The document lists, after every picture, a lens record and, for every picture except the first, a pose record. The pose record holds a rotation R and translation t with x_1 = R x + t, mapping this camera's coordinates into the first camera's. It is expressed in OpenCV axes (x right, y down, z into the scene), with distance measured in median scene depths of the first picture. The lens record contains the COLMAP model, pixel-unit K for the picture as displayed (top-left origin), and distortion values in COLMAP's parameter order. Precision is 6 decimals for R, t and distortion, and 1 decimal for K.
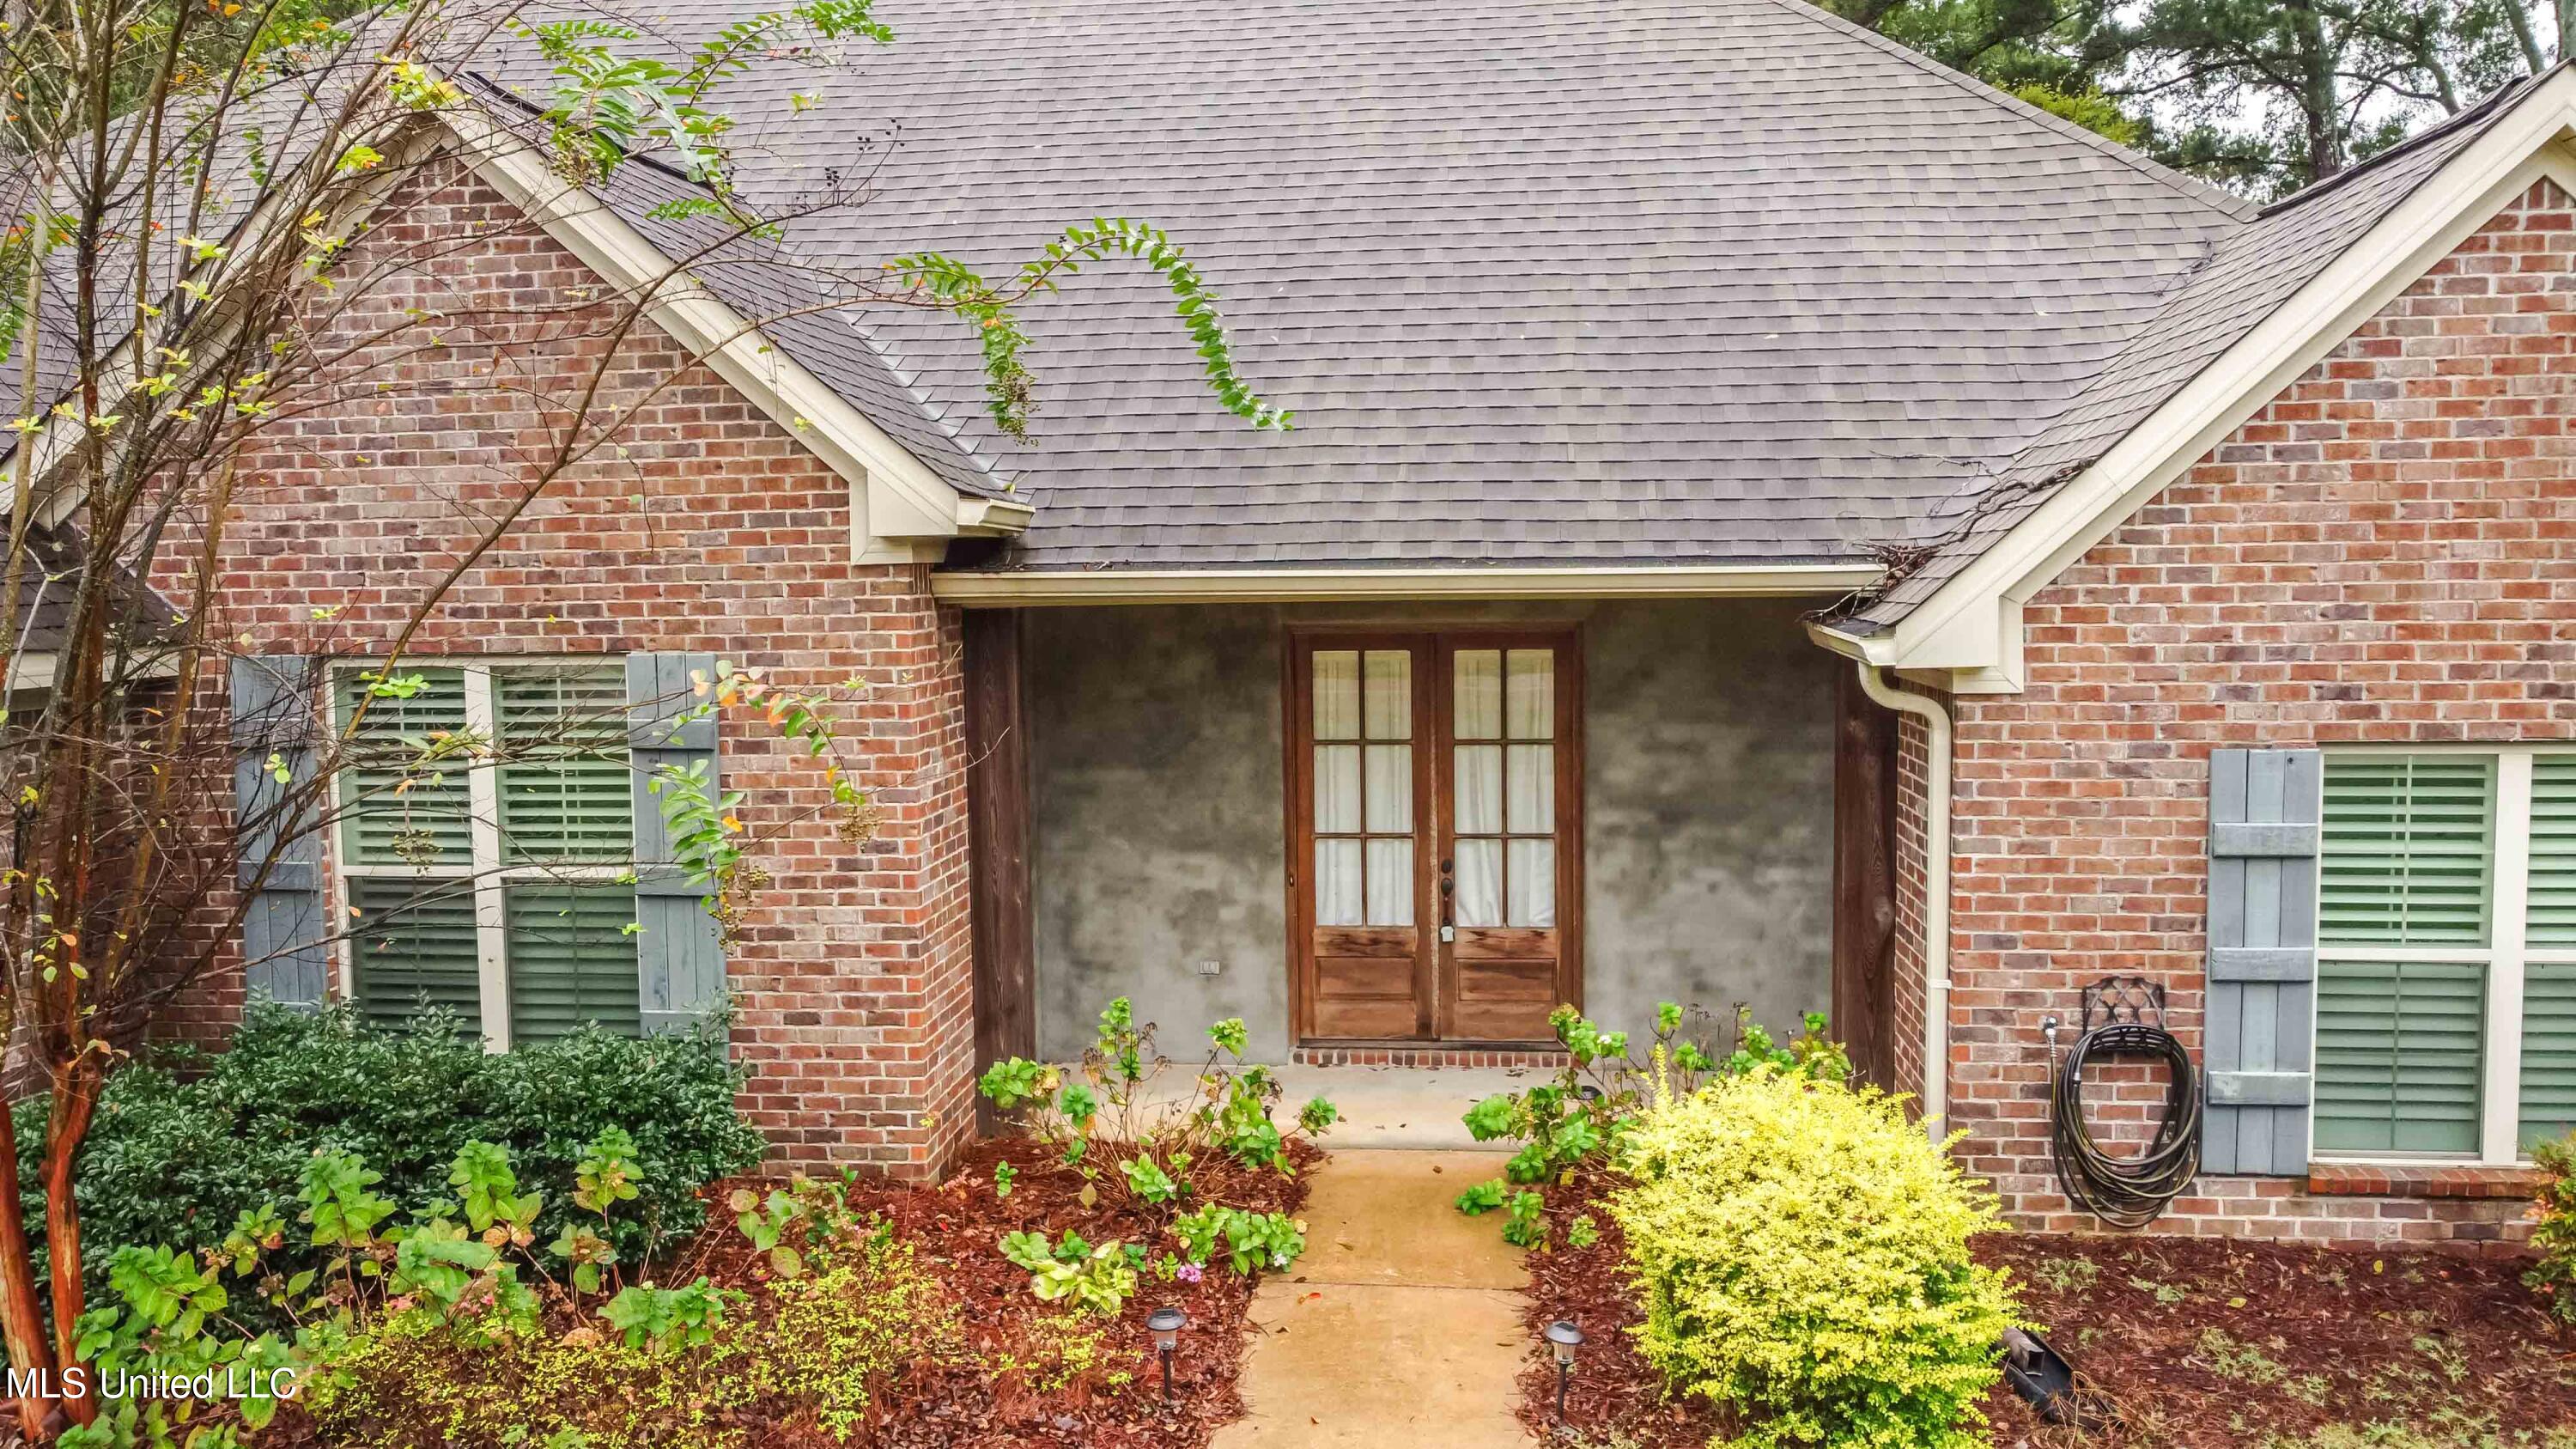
lens RADIAL K [[1994.1, 0, 1288.2], [0, 1994.1, 730.3], [0, 0, 1]] dist [0.001712, -0.001953]
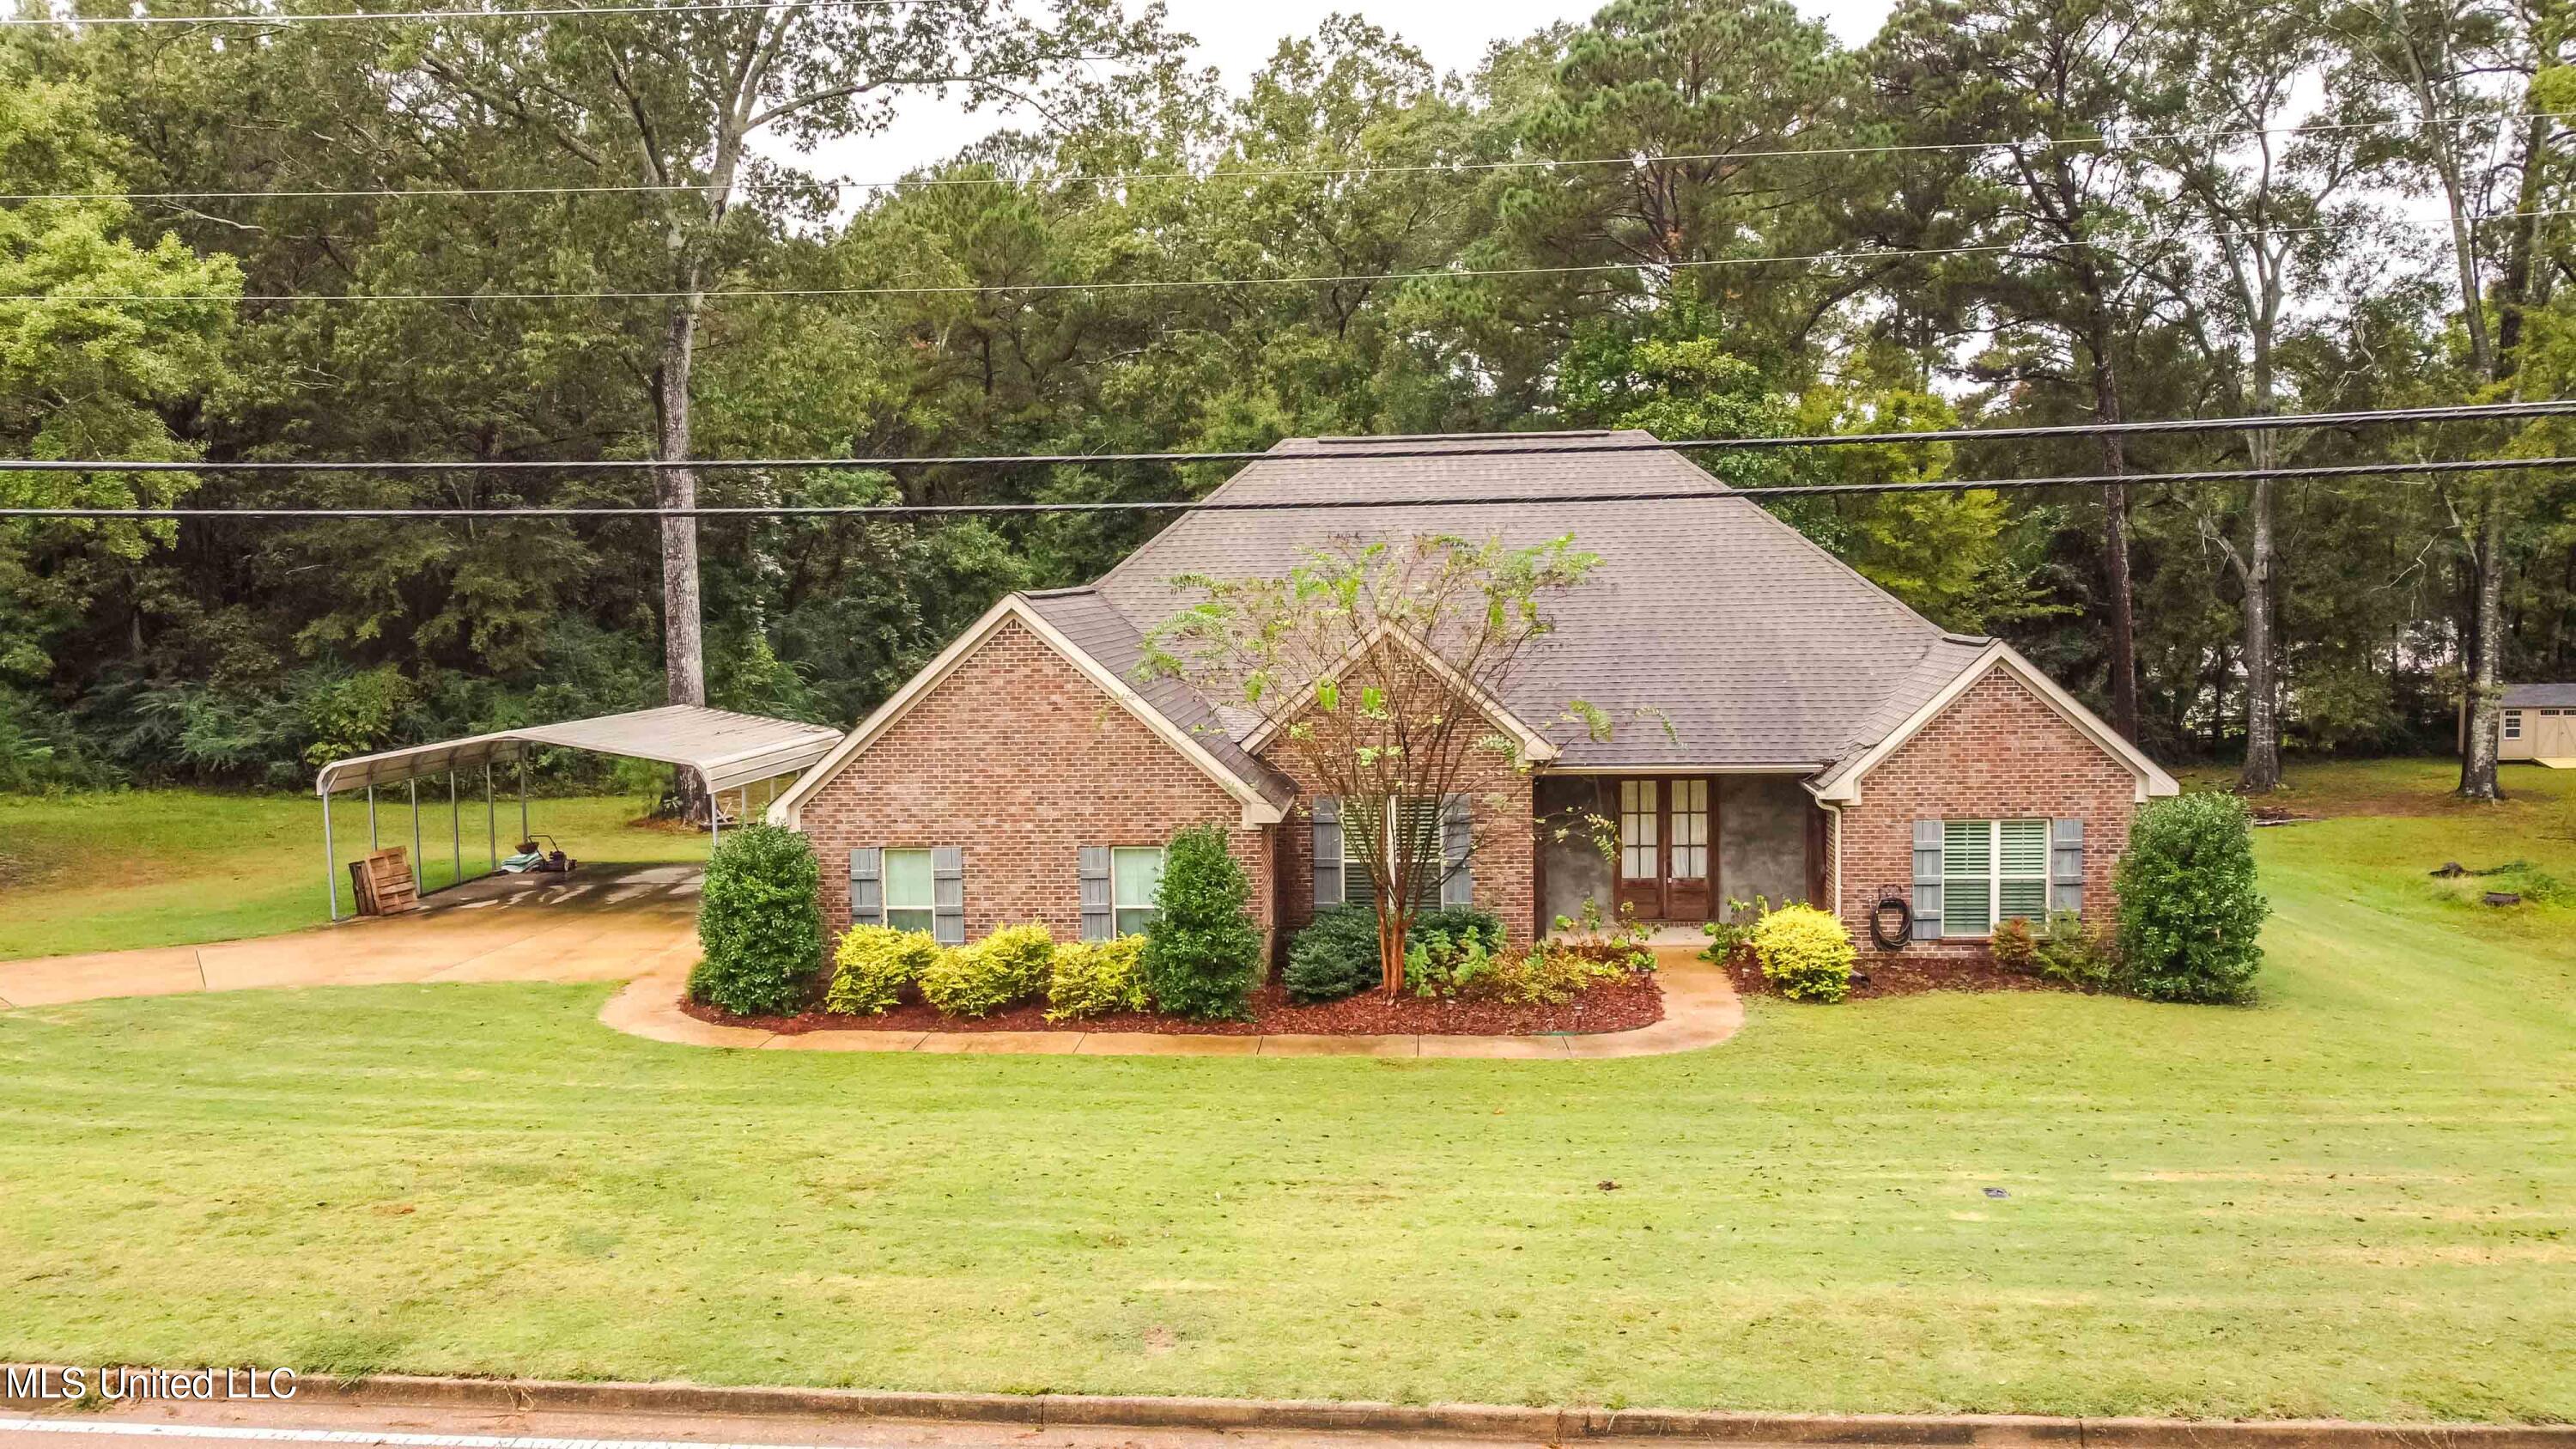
lens RADIAL K [[1994.1, 0, 1288.2], [0, 1994.1, 730.3], [0, 0, 1]] dist [0.001712, -0.001953]
pose [[0.999306, -0.008818, 0.036194, -0.769970], [0.008821, 0.999961, 0.000087, -0.158976], [-0.036193, 0.000232, 0.999345, -2.483730]]
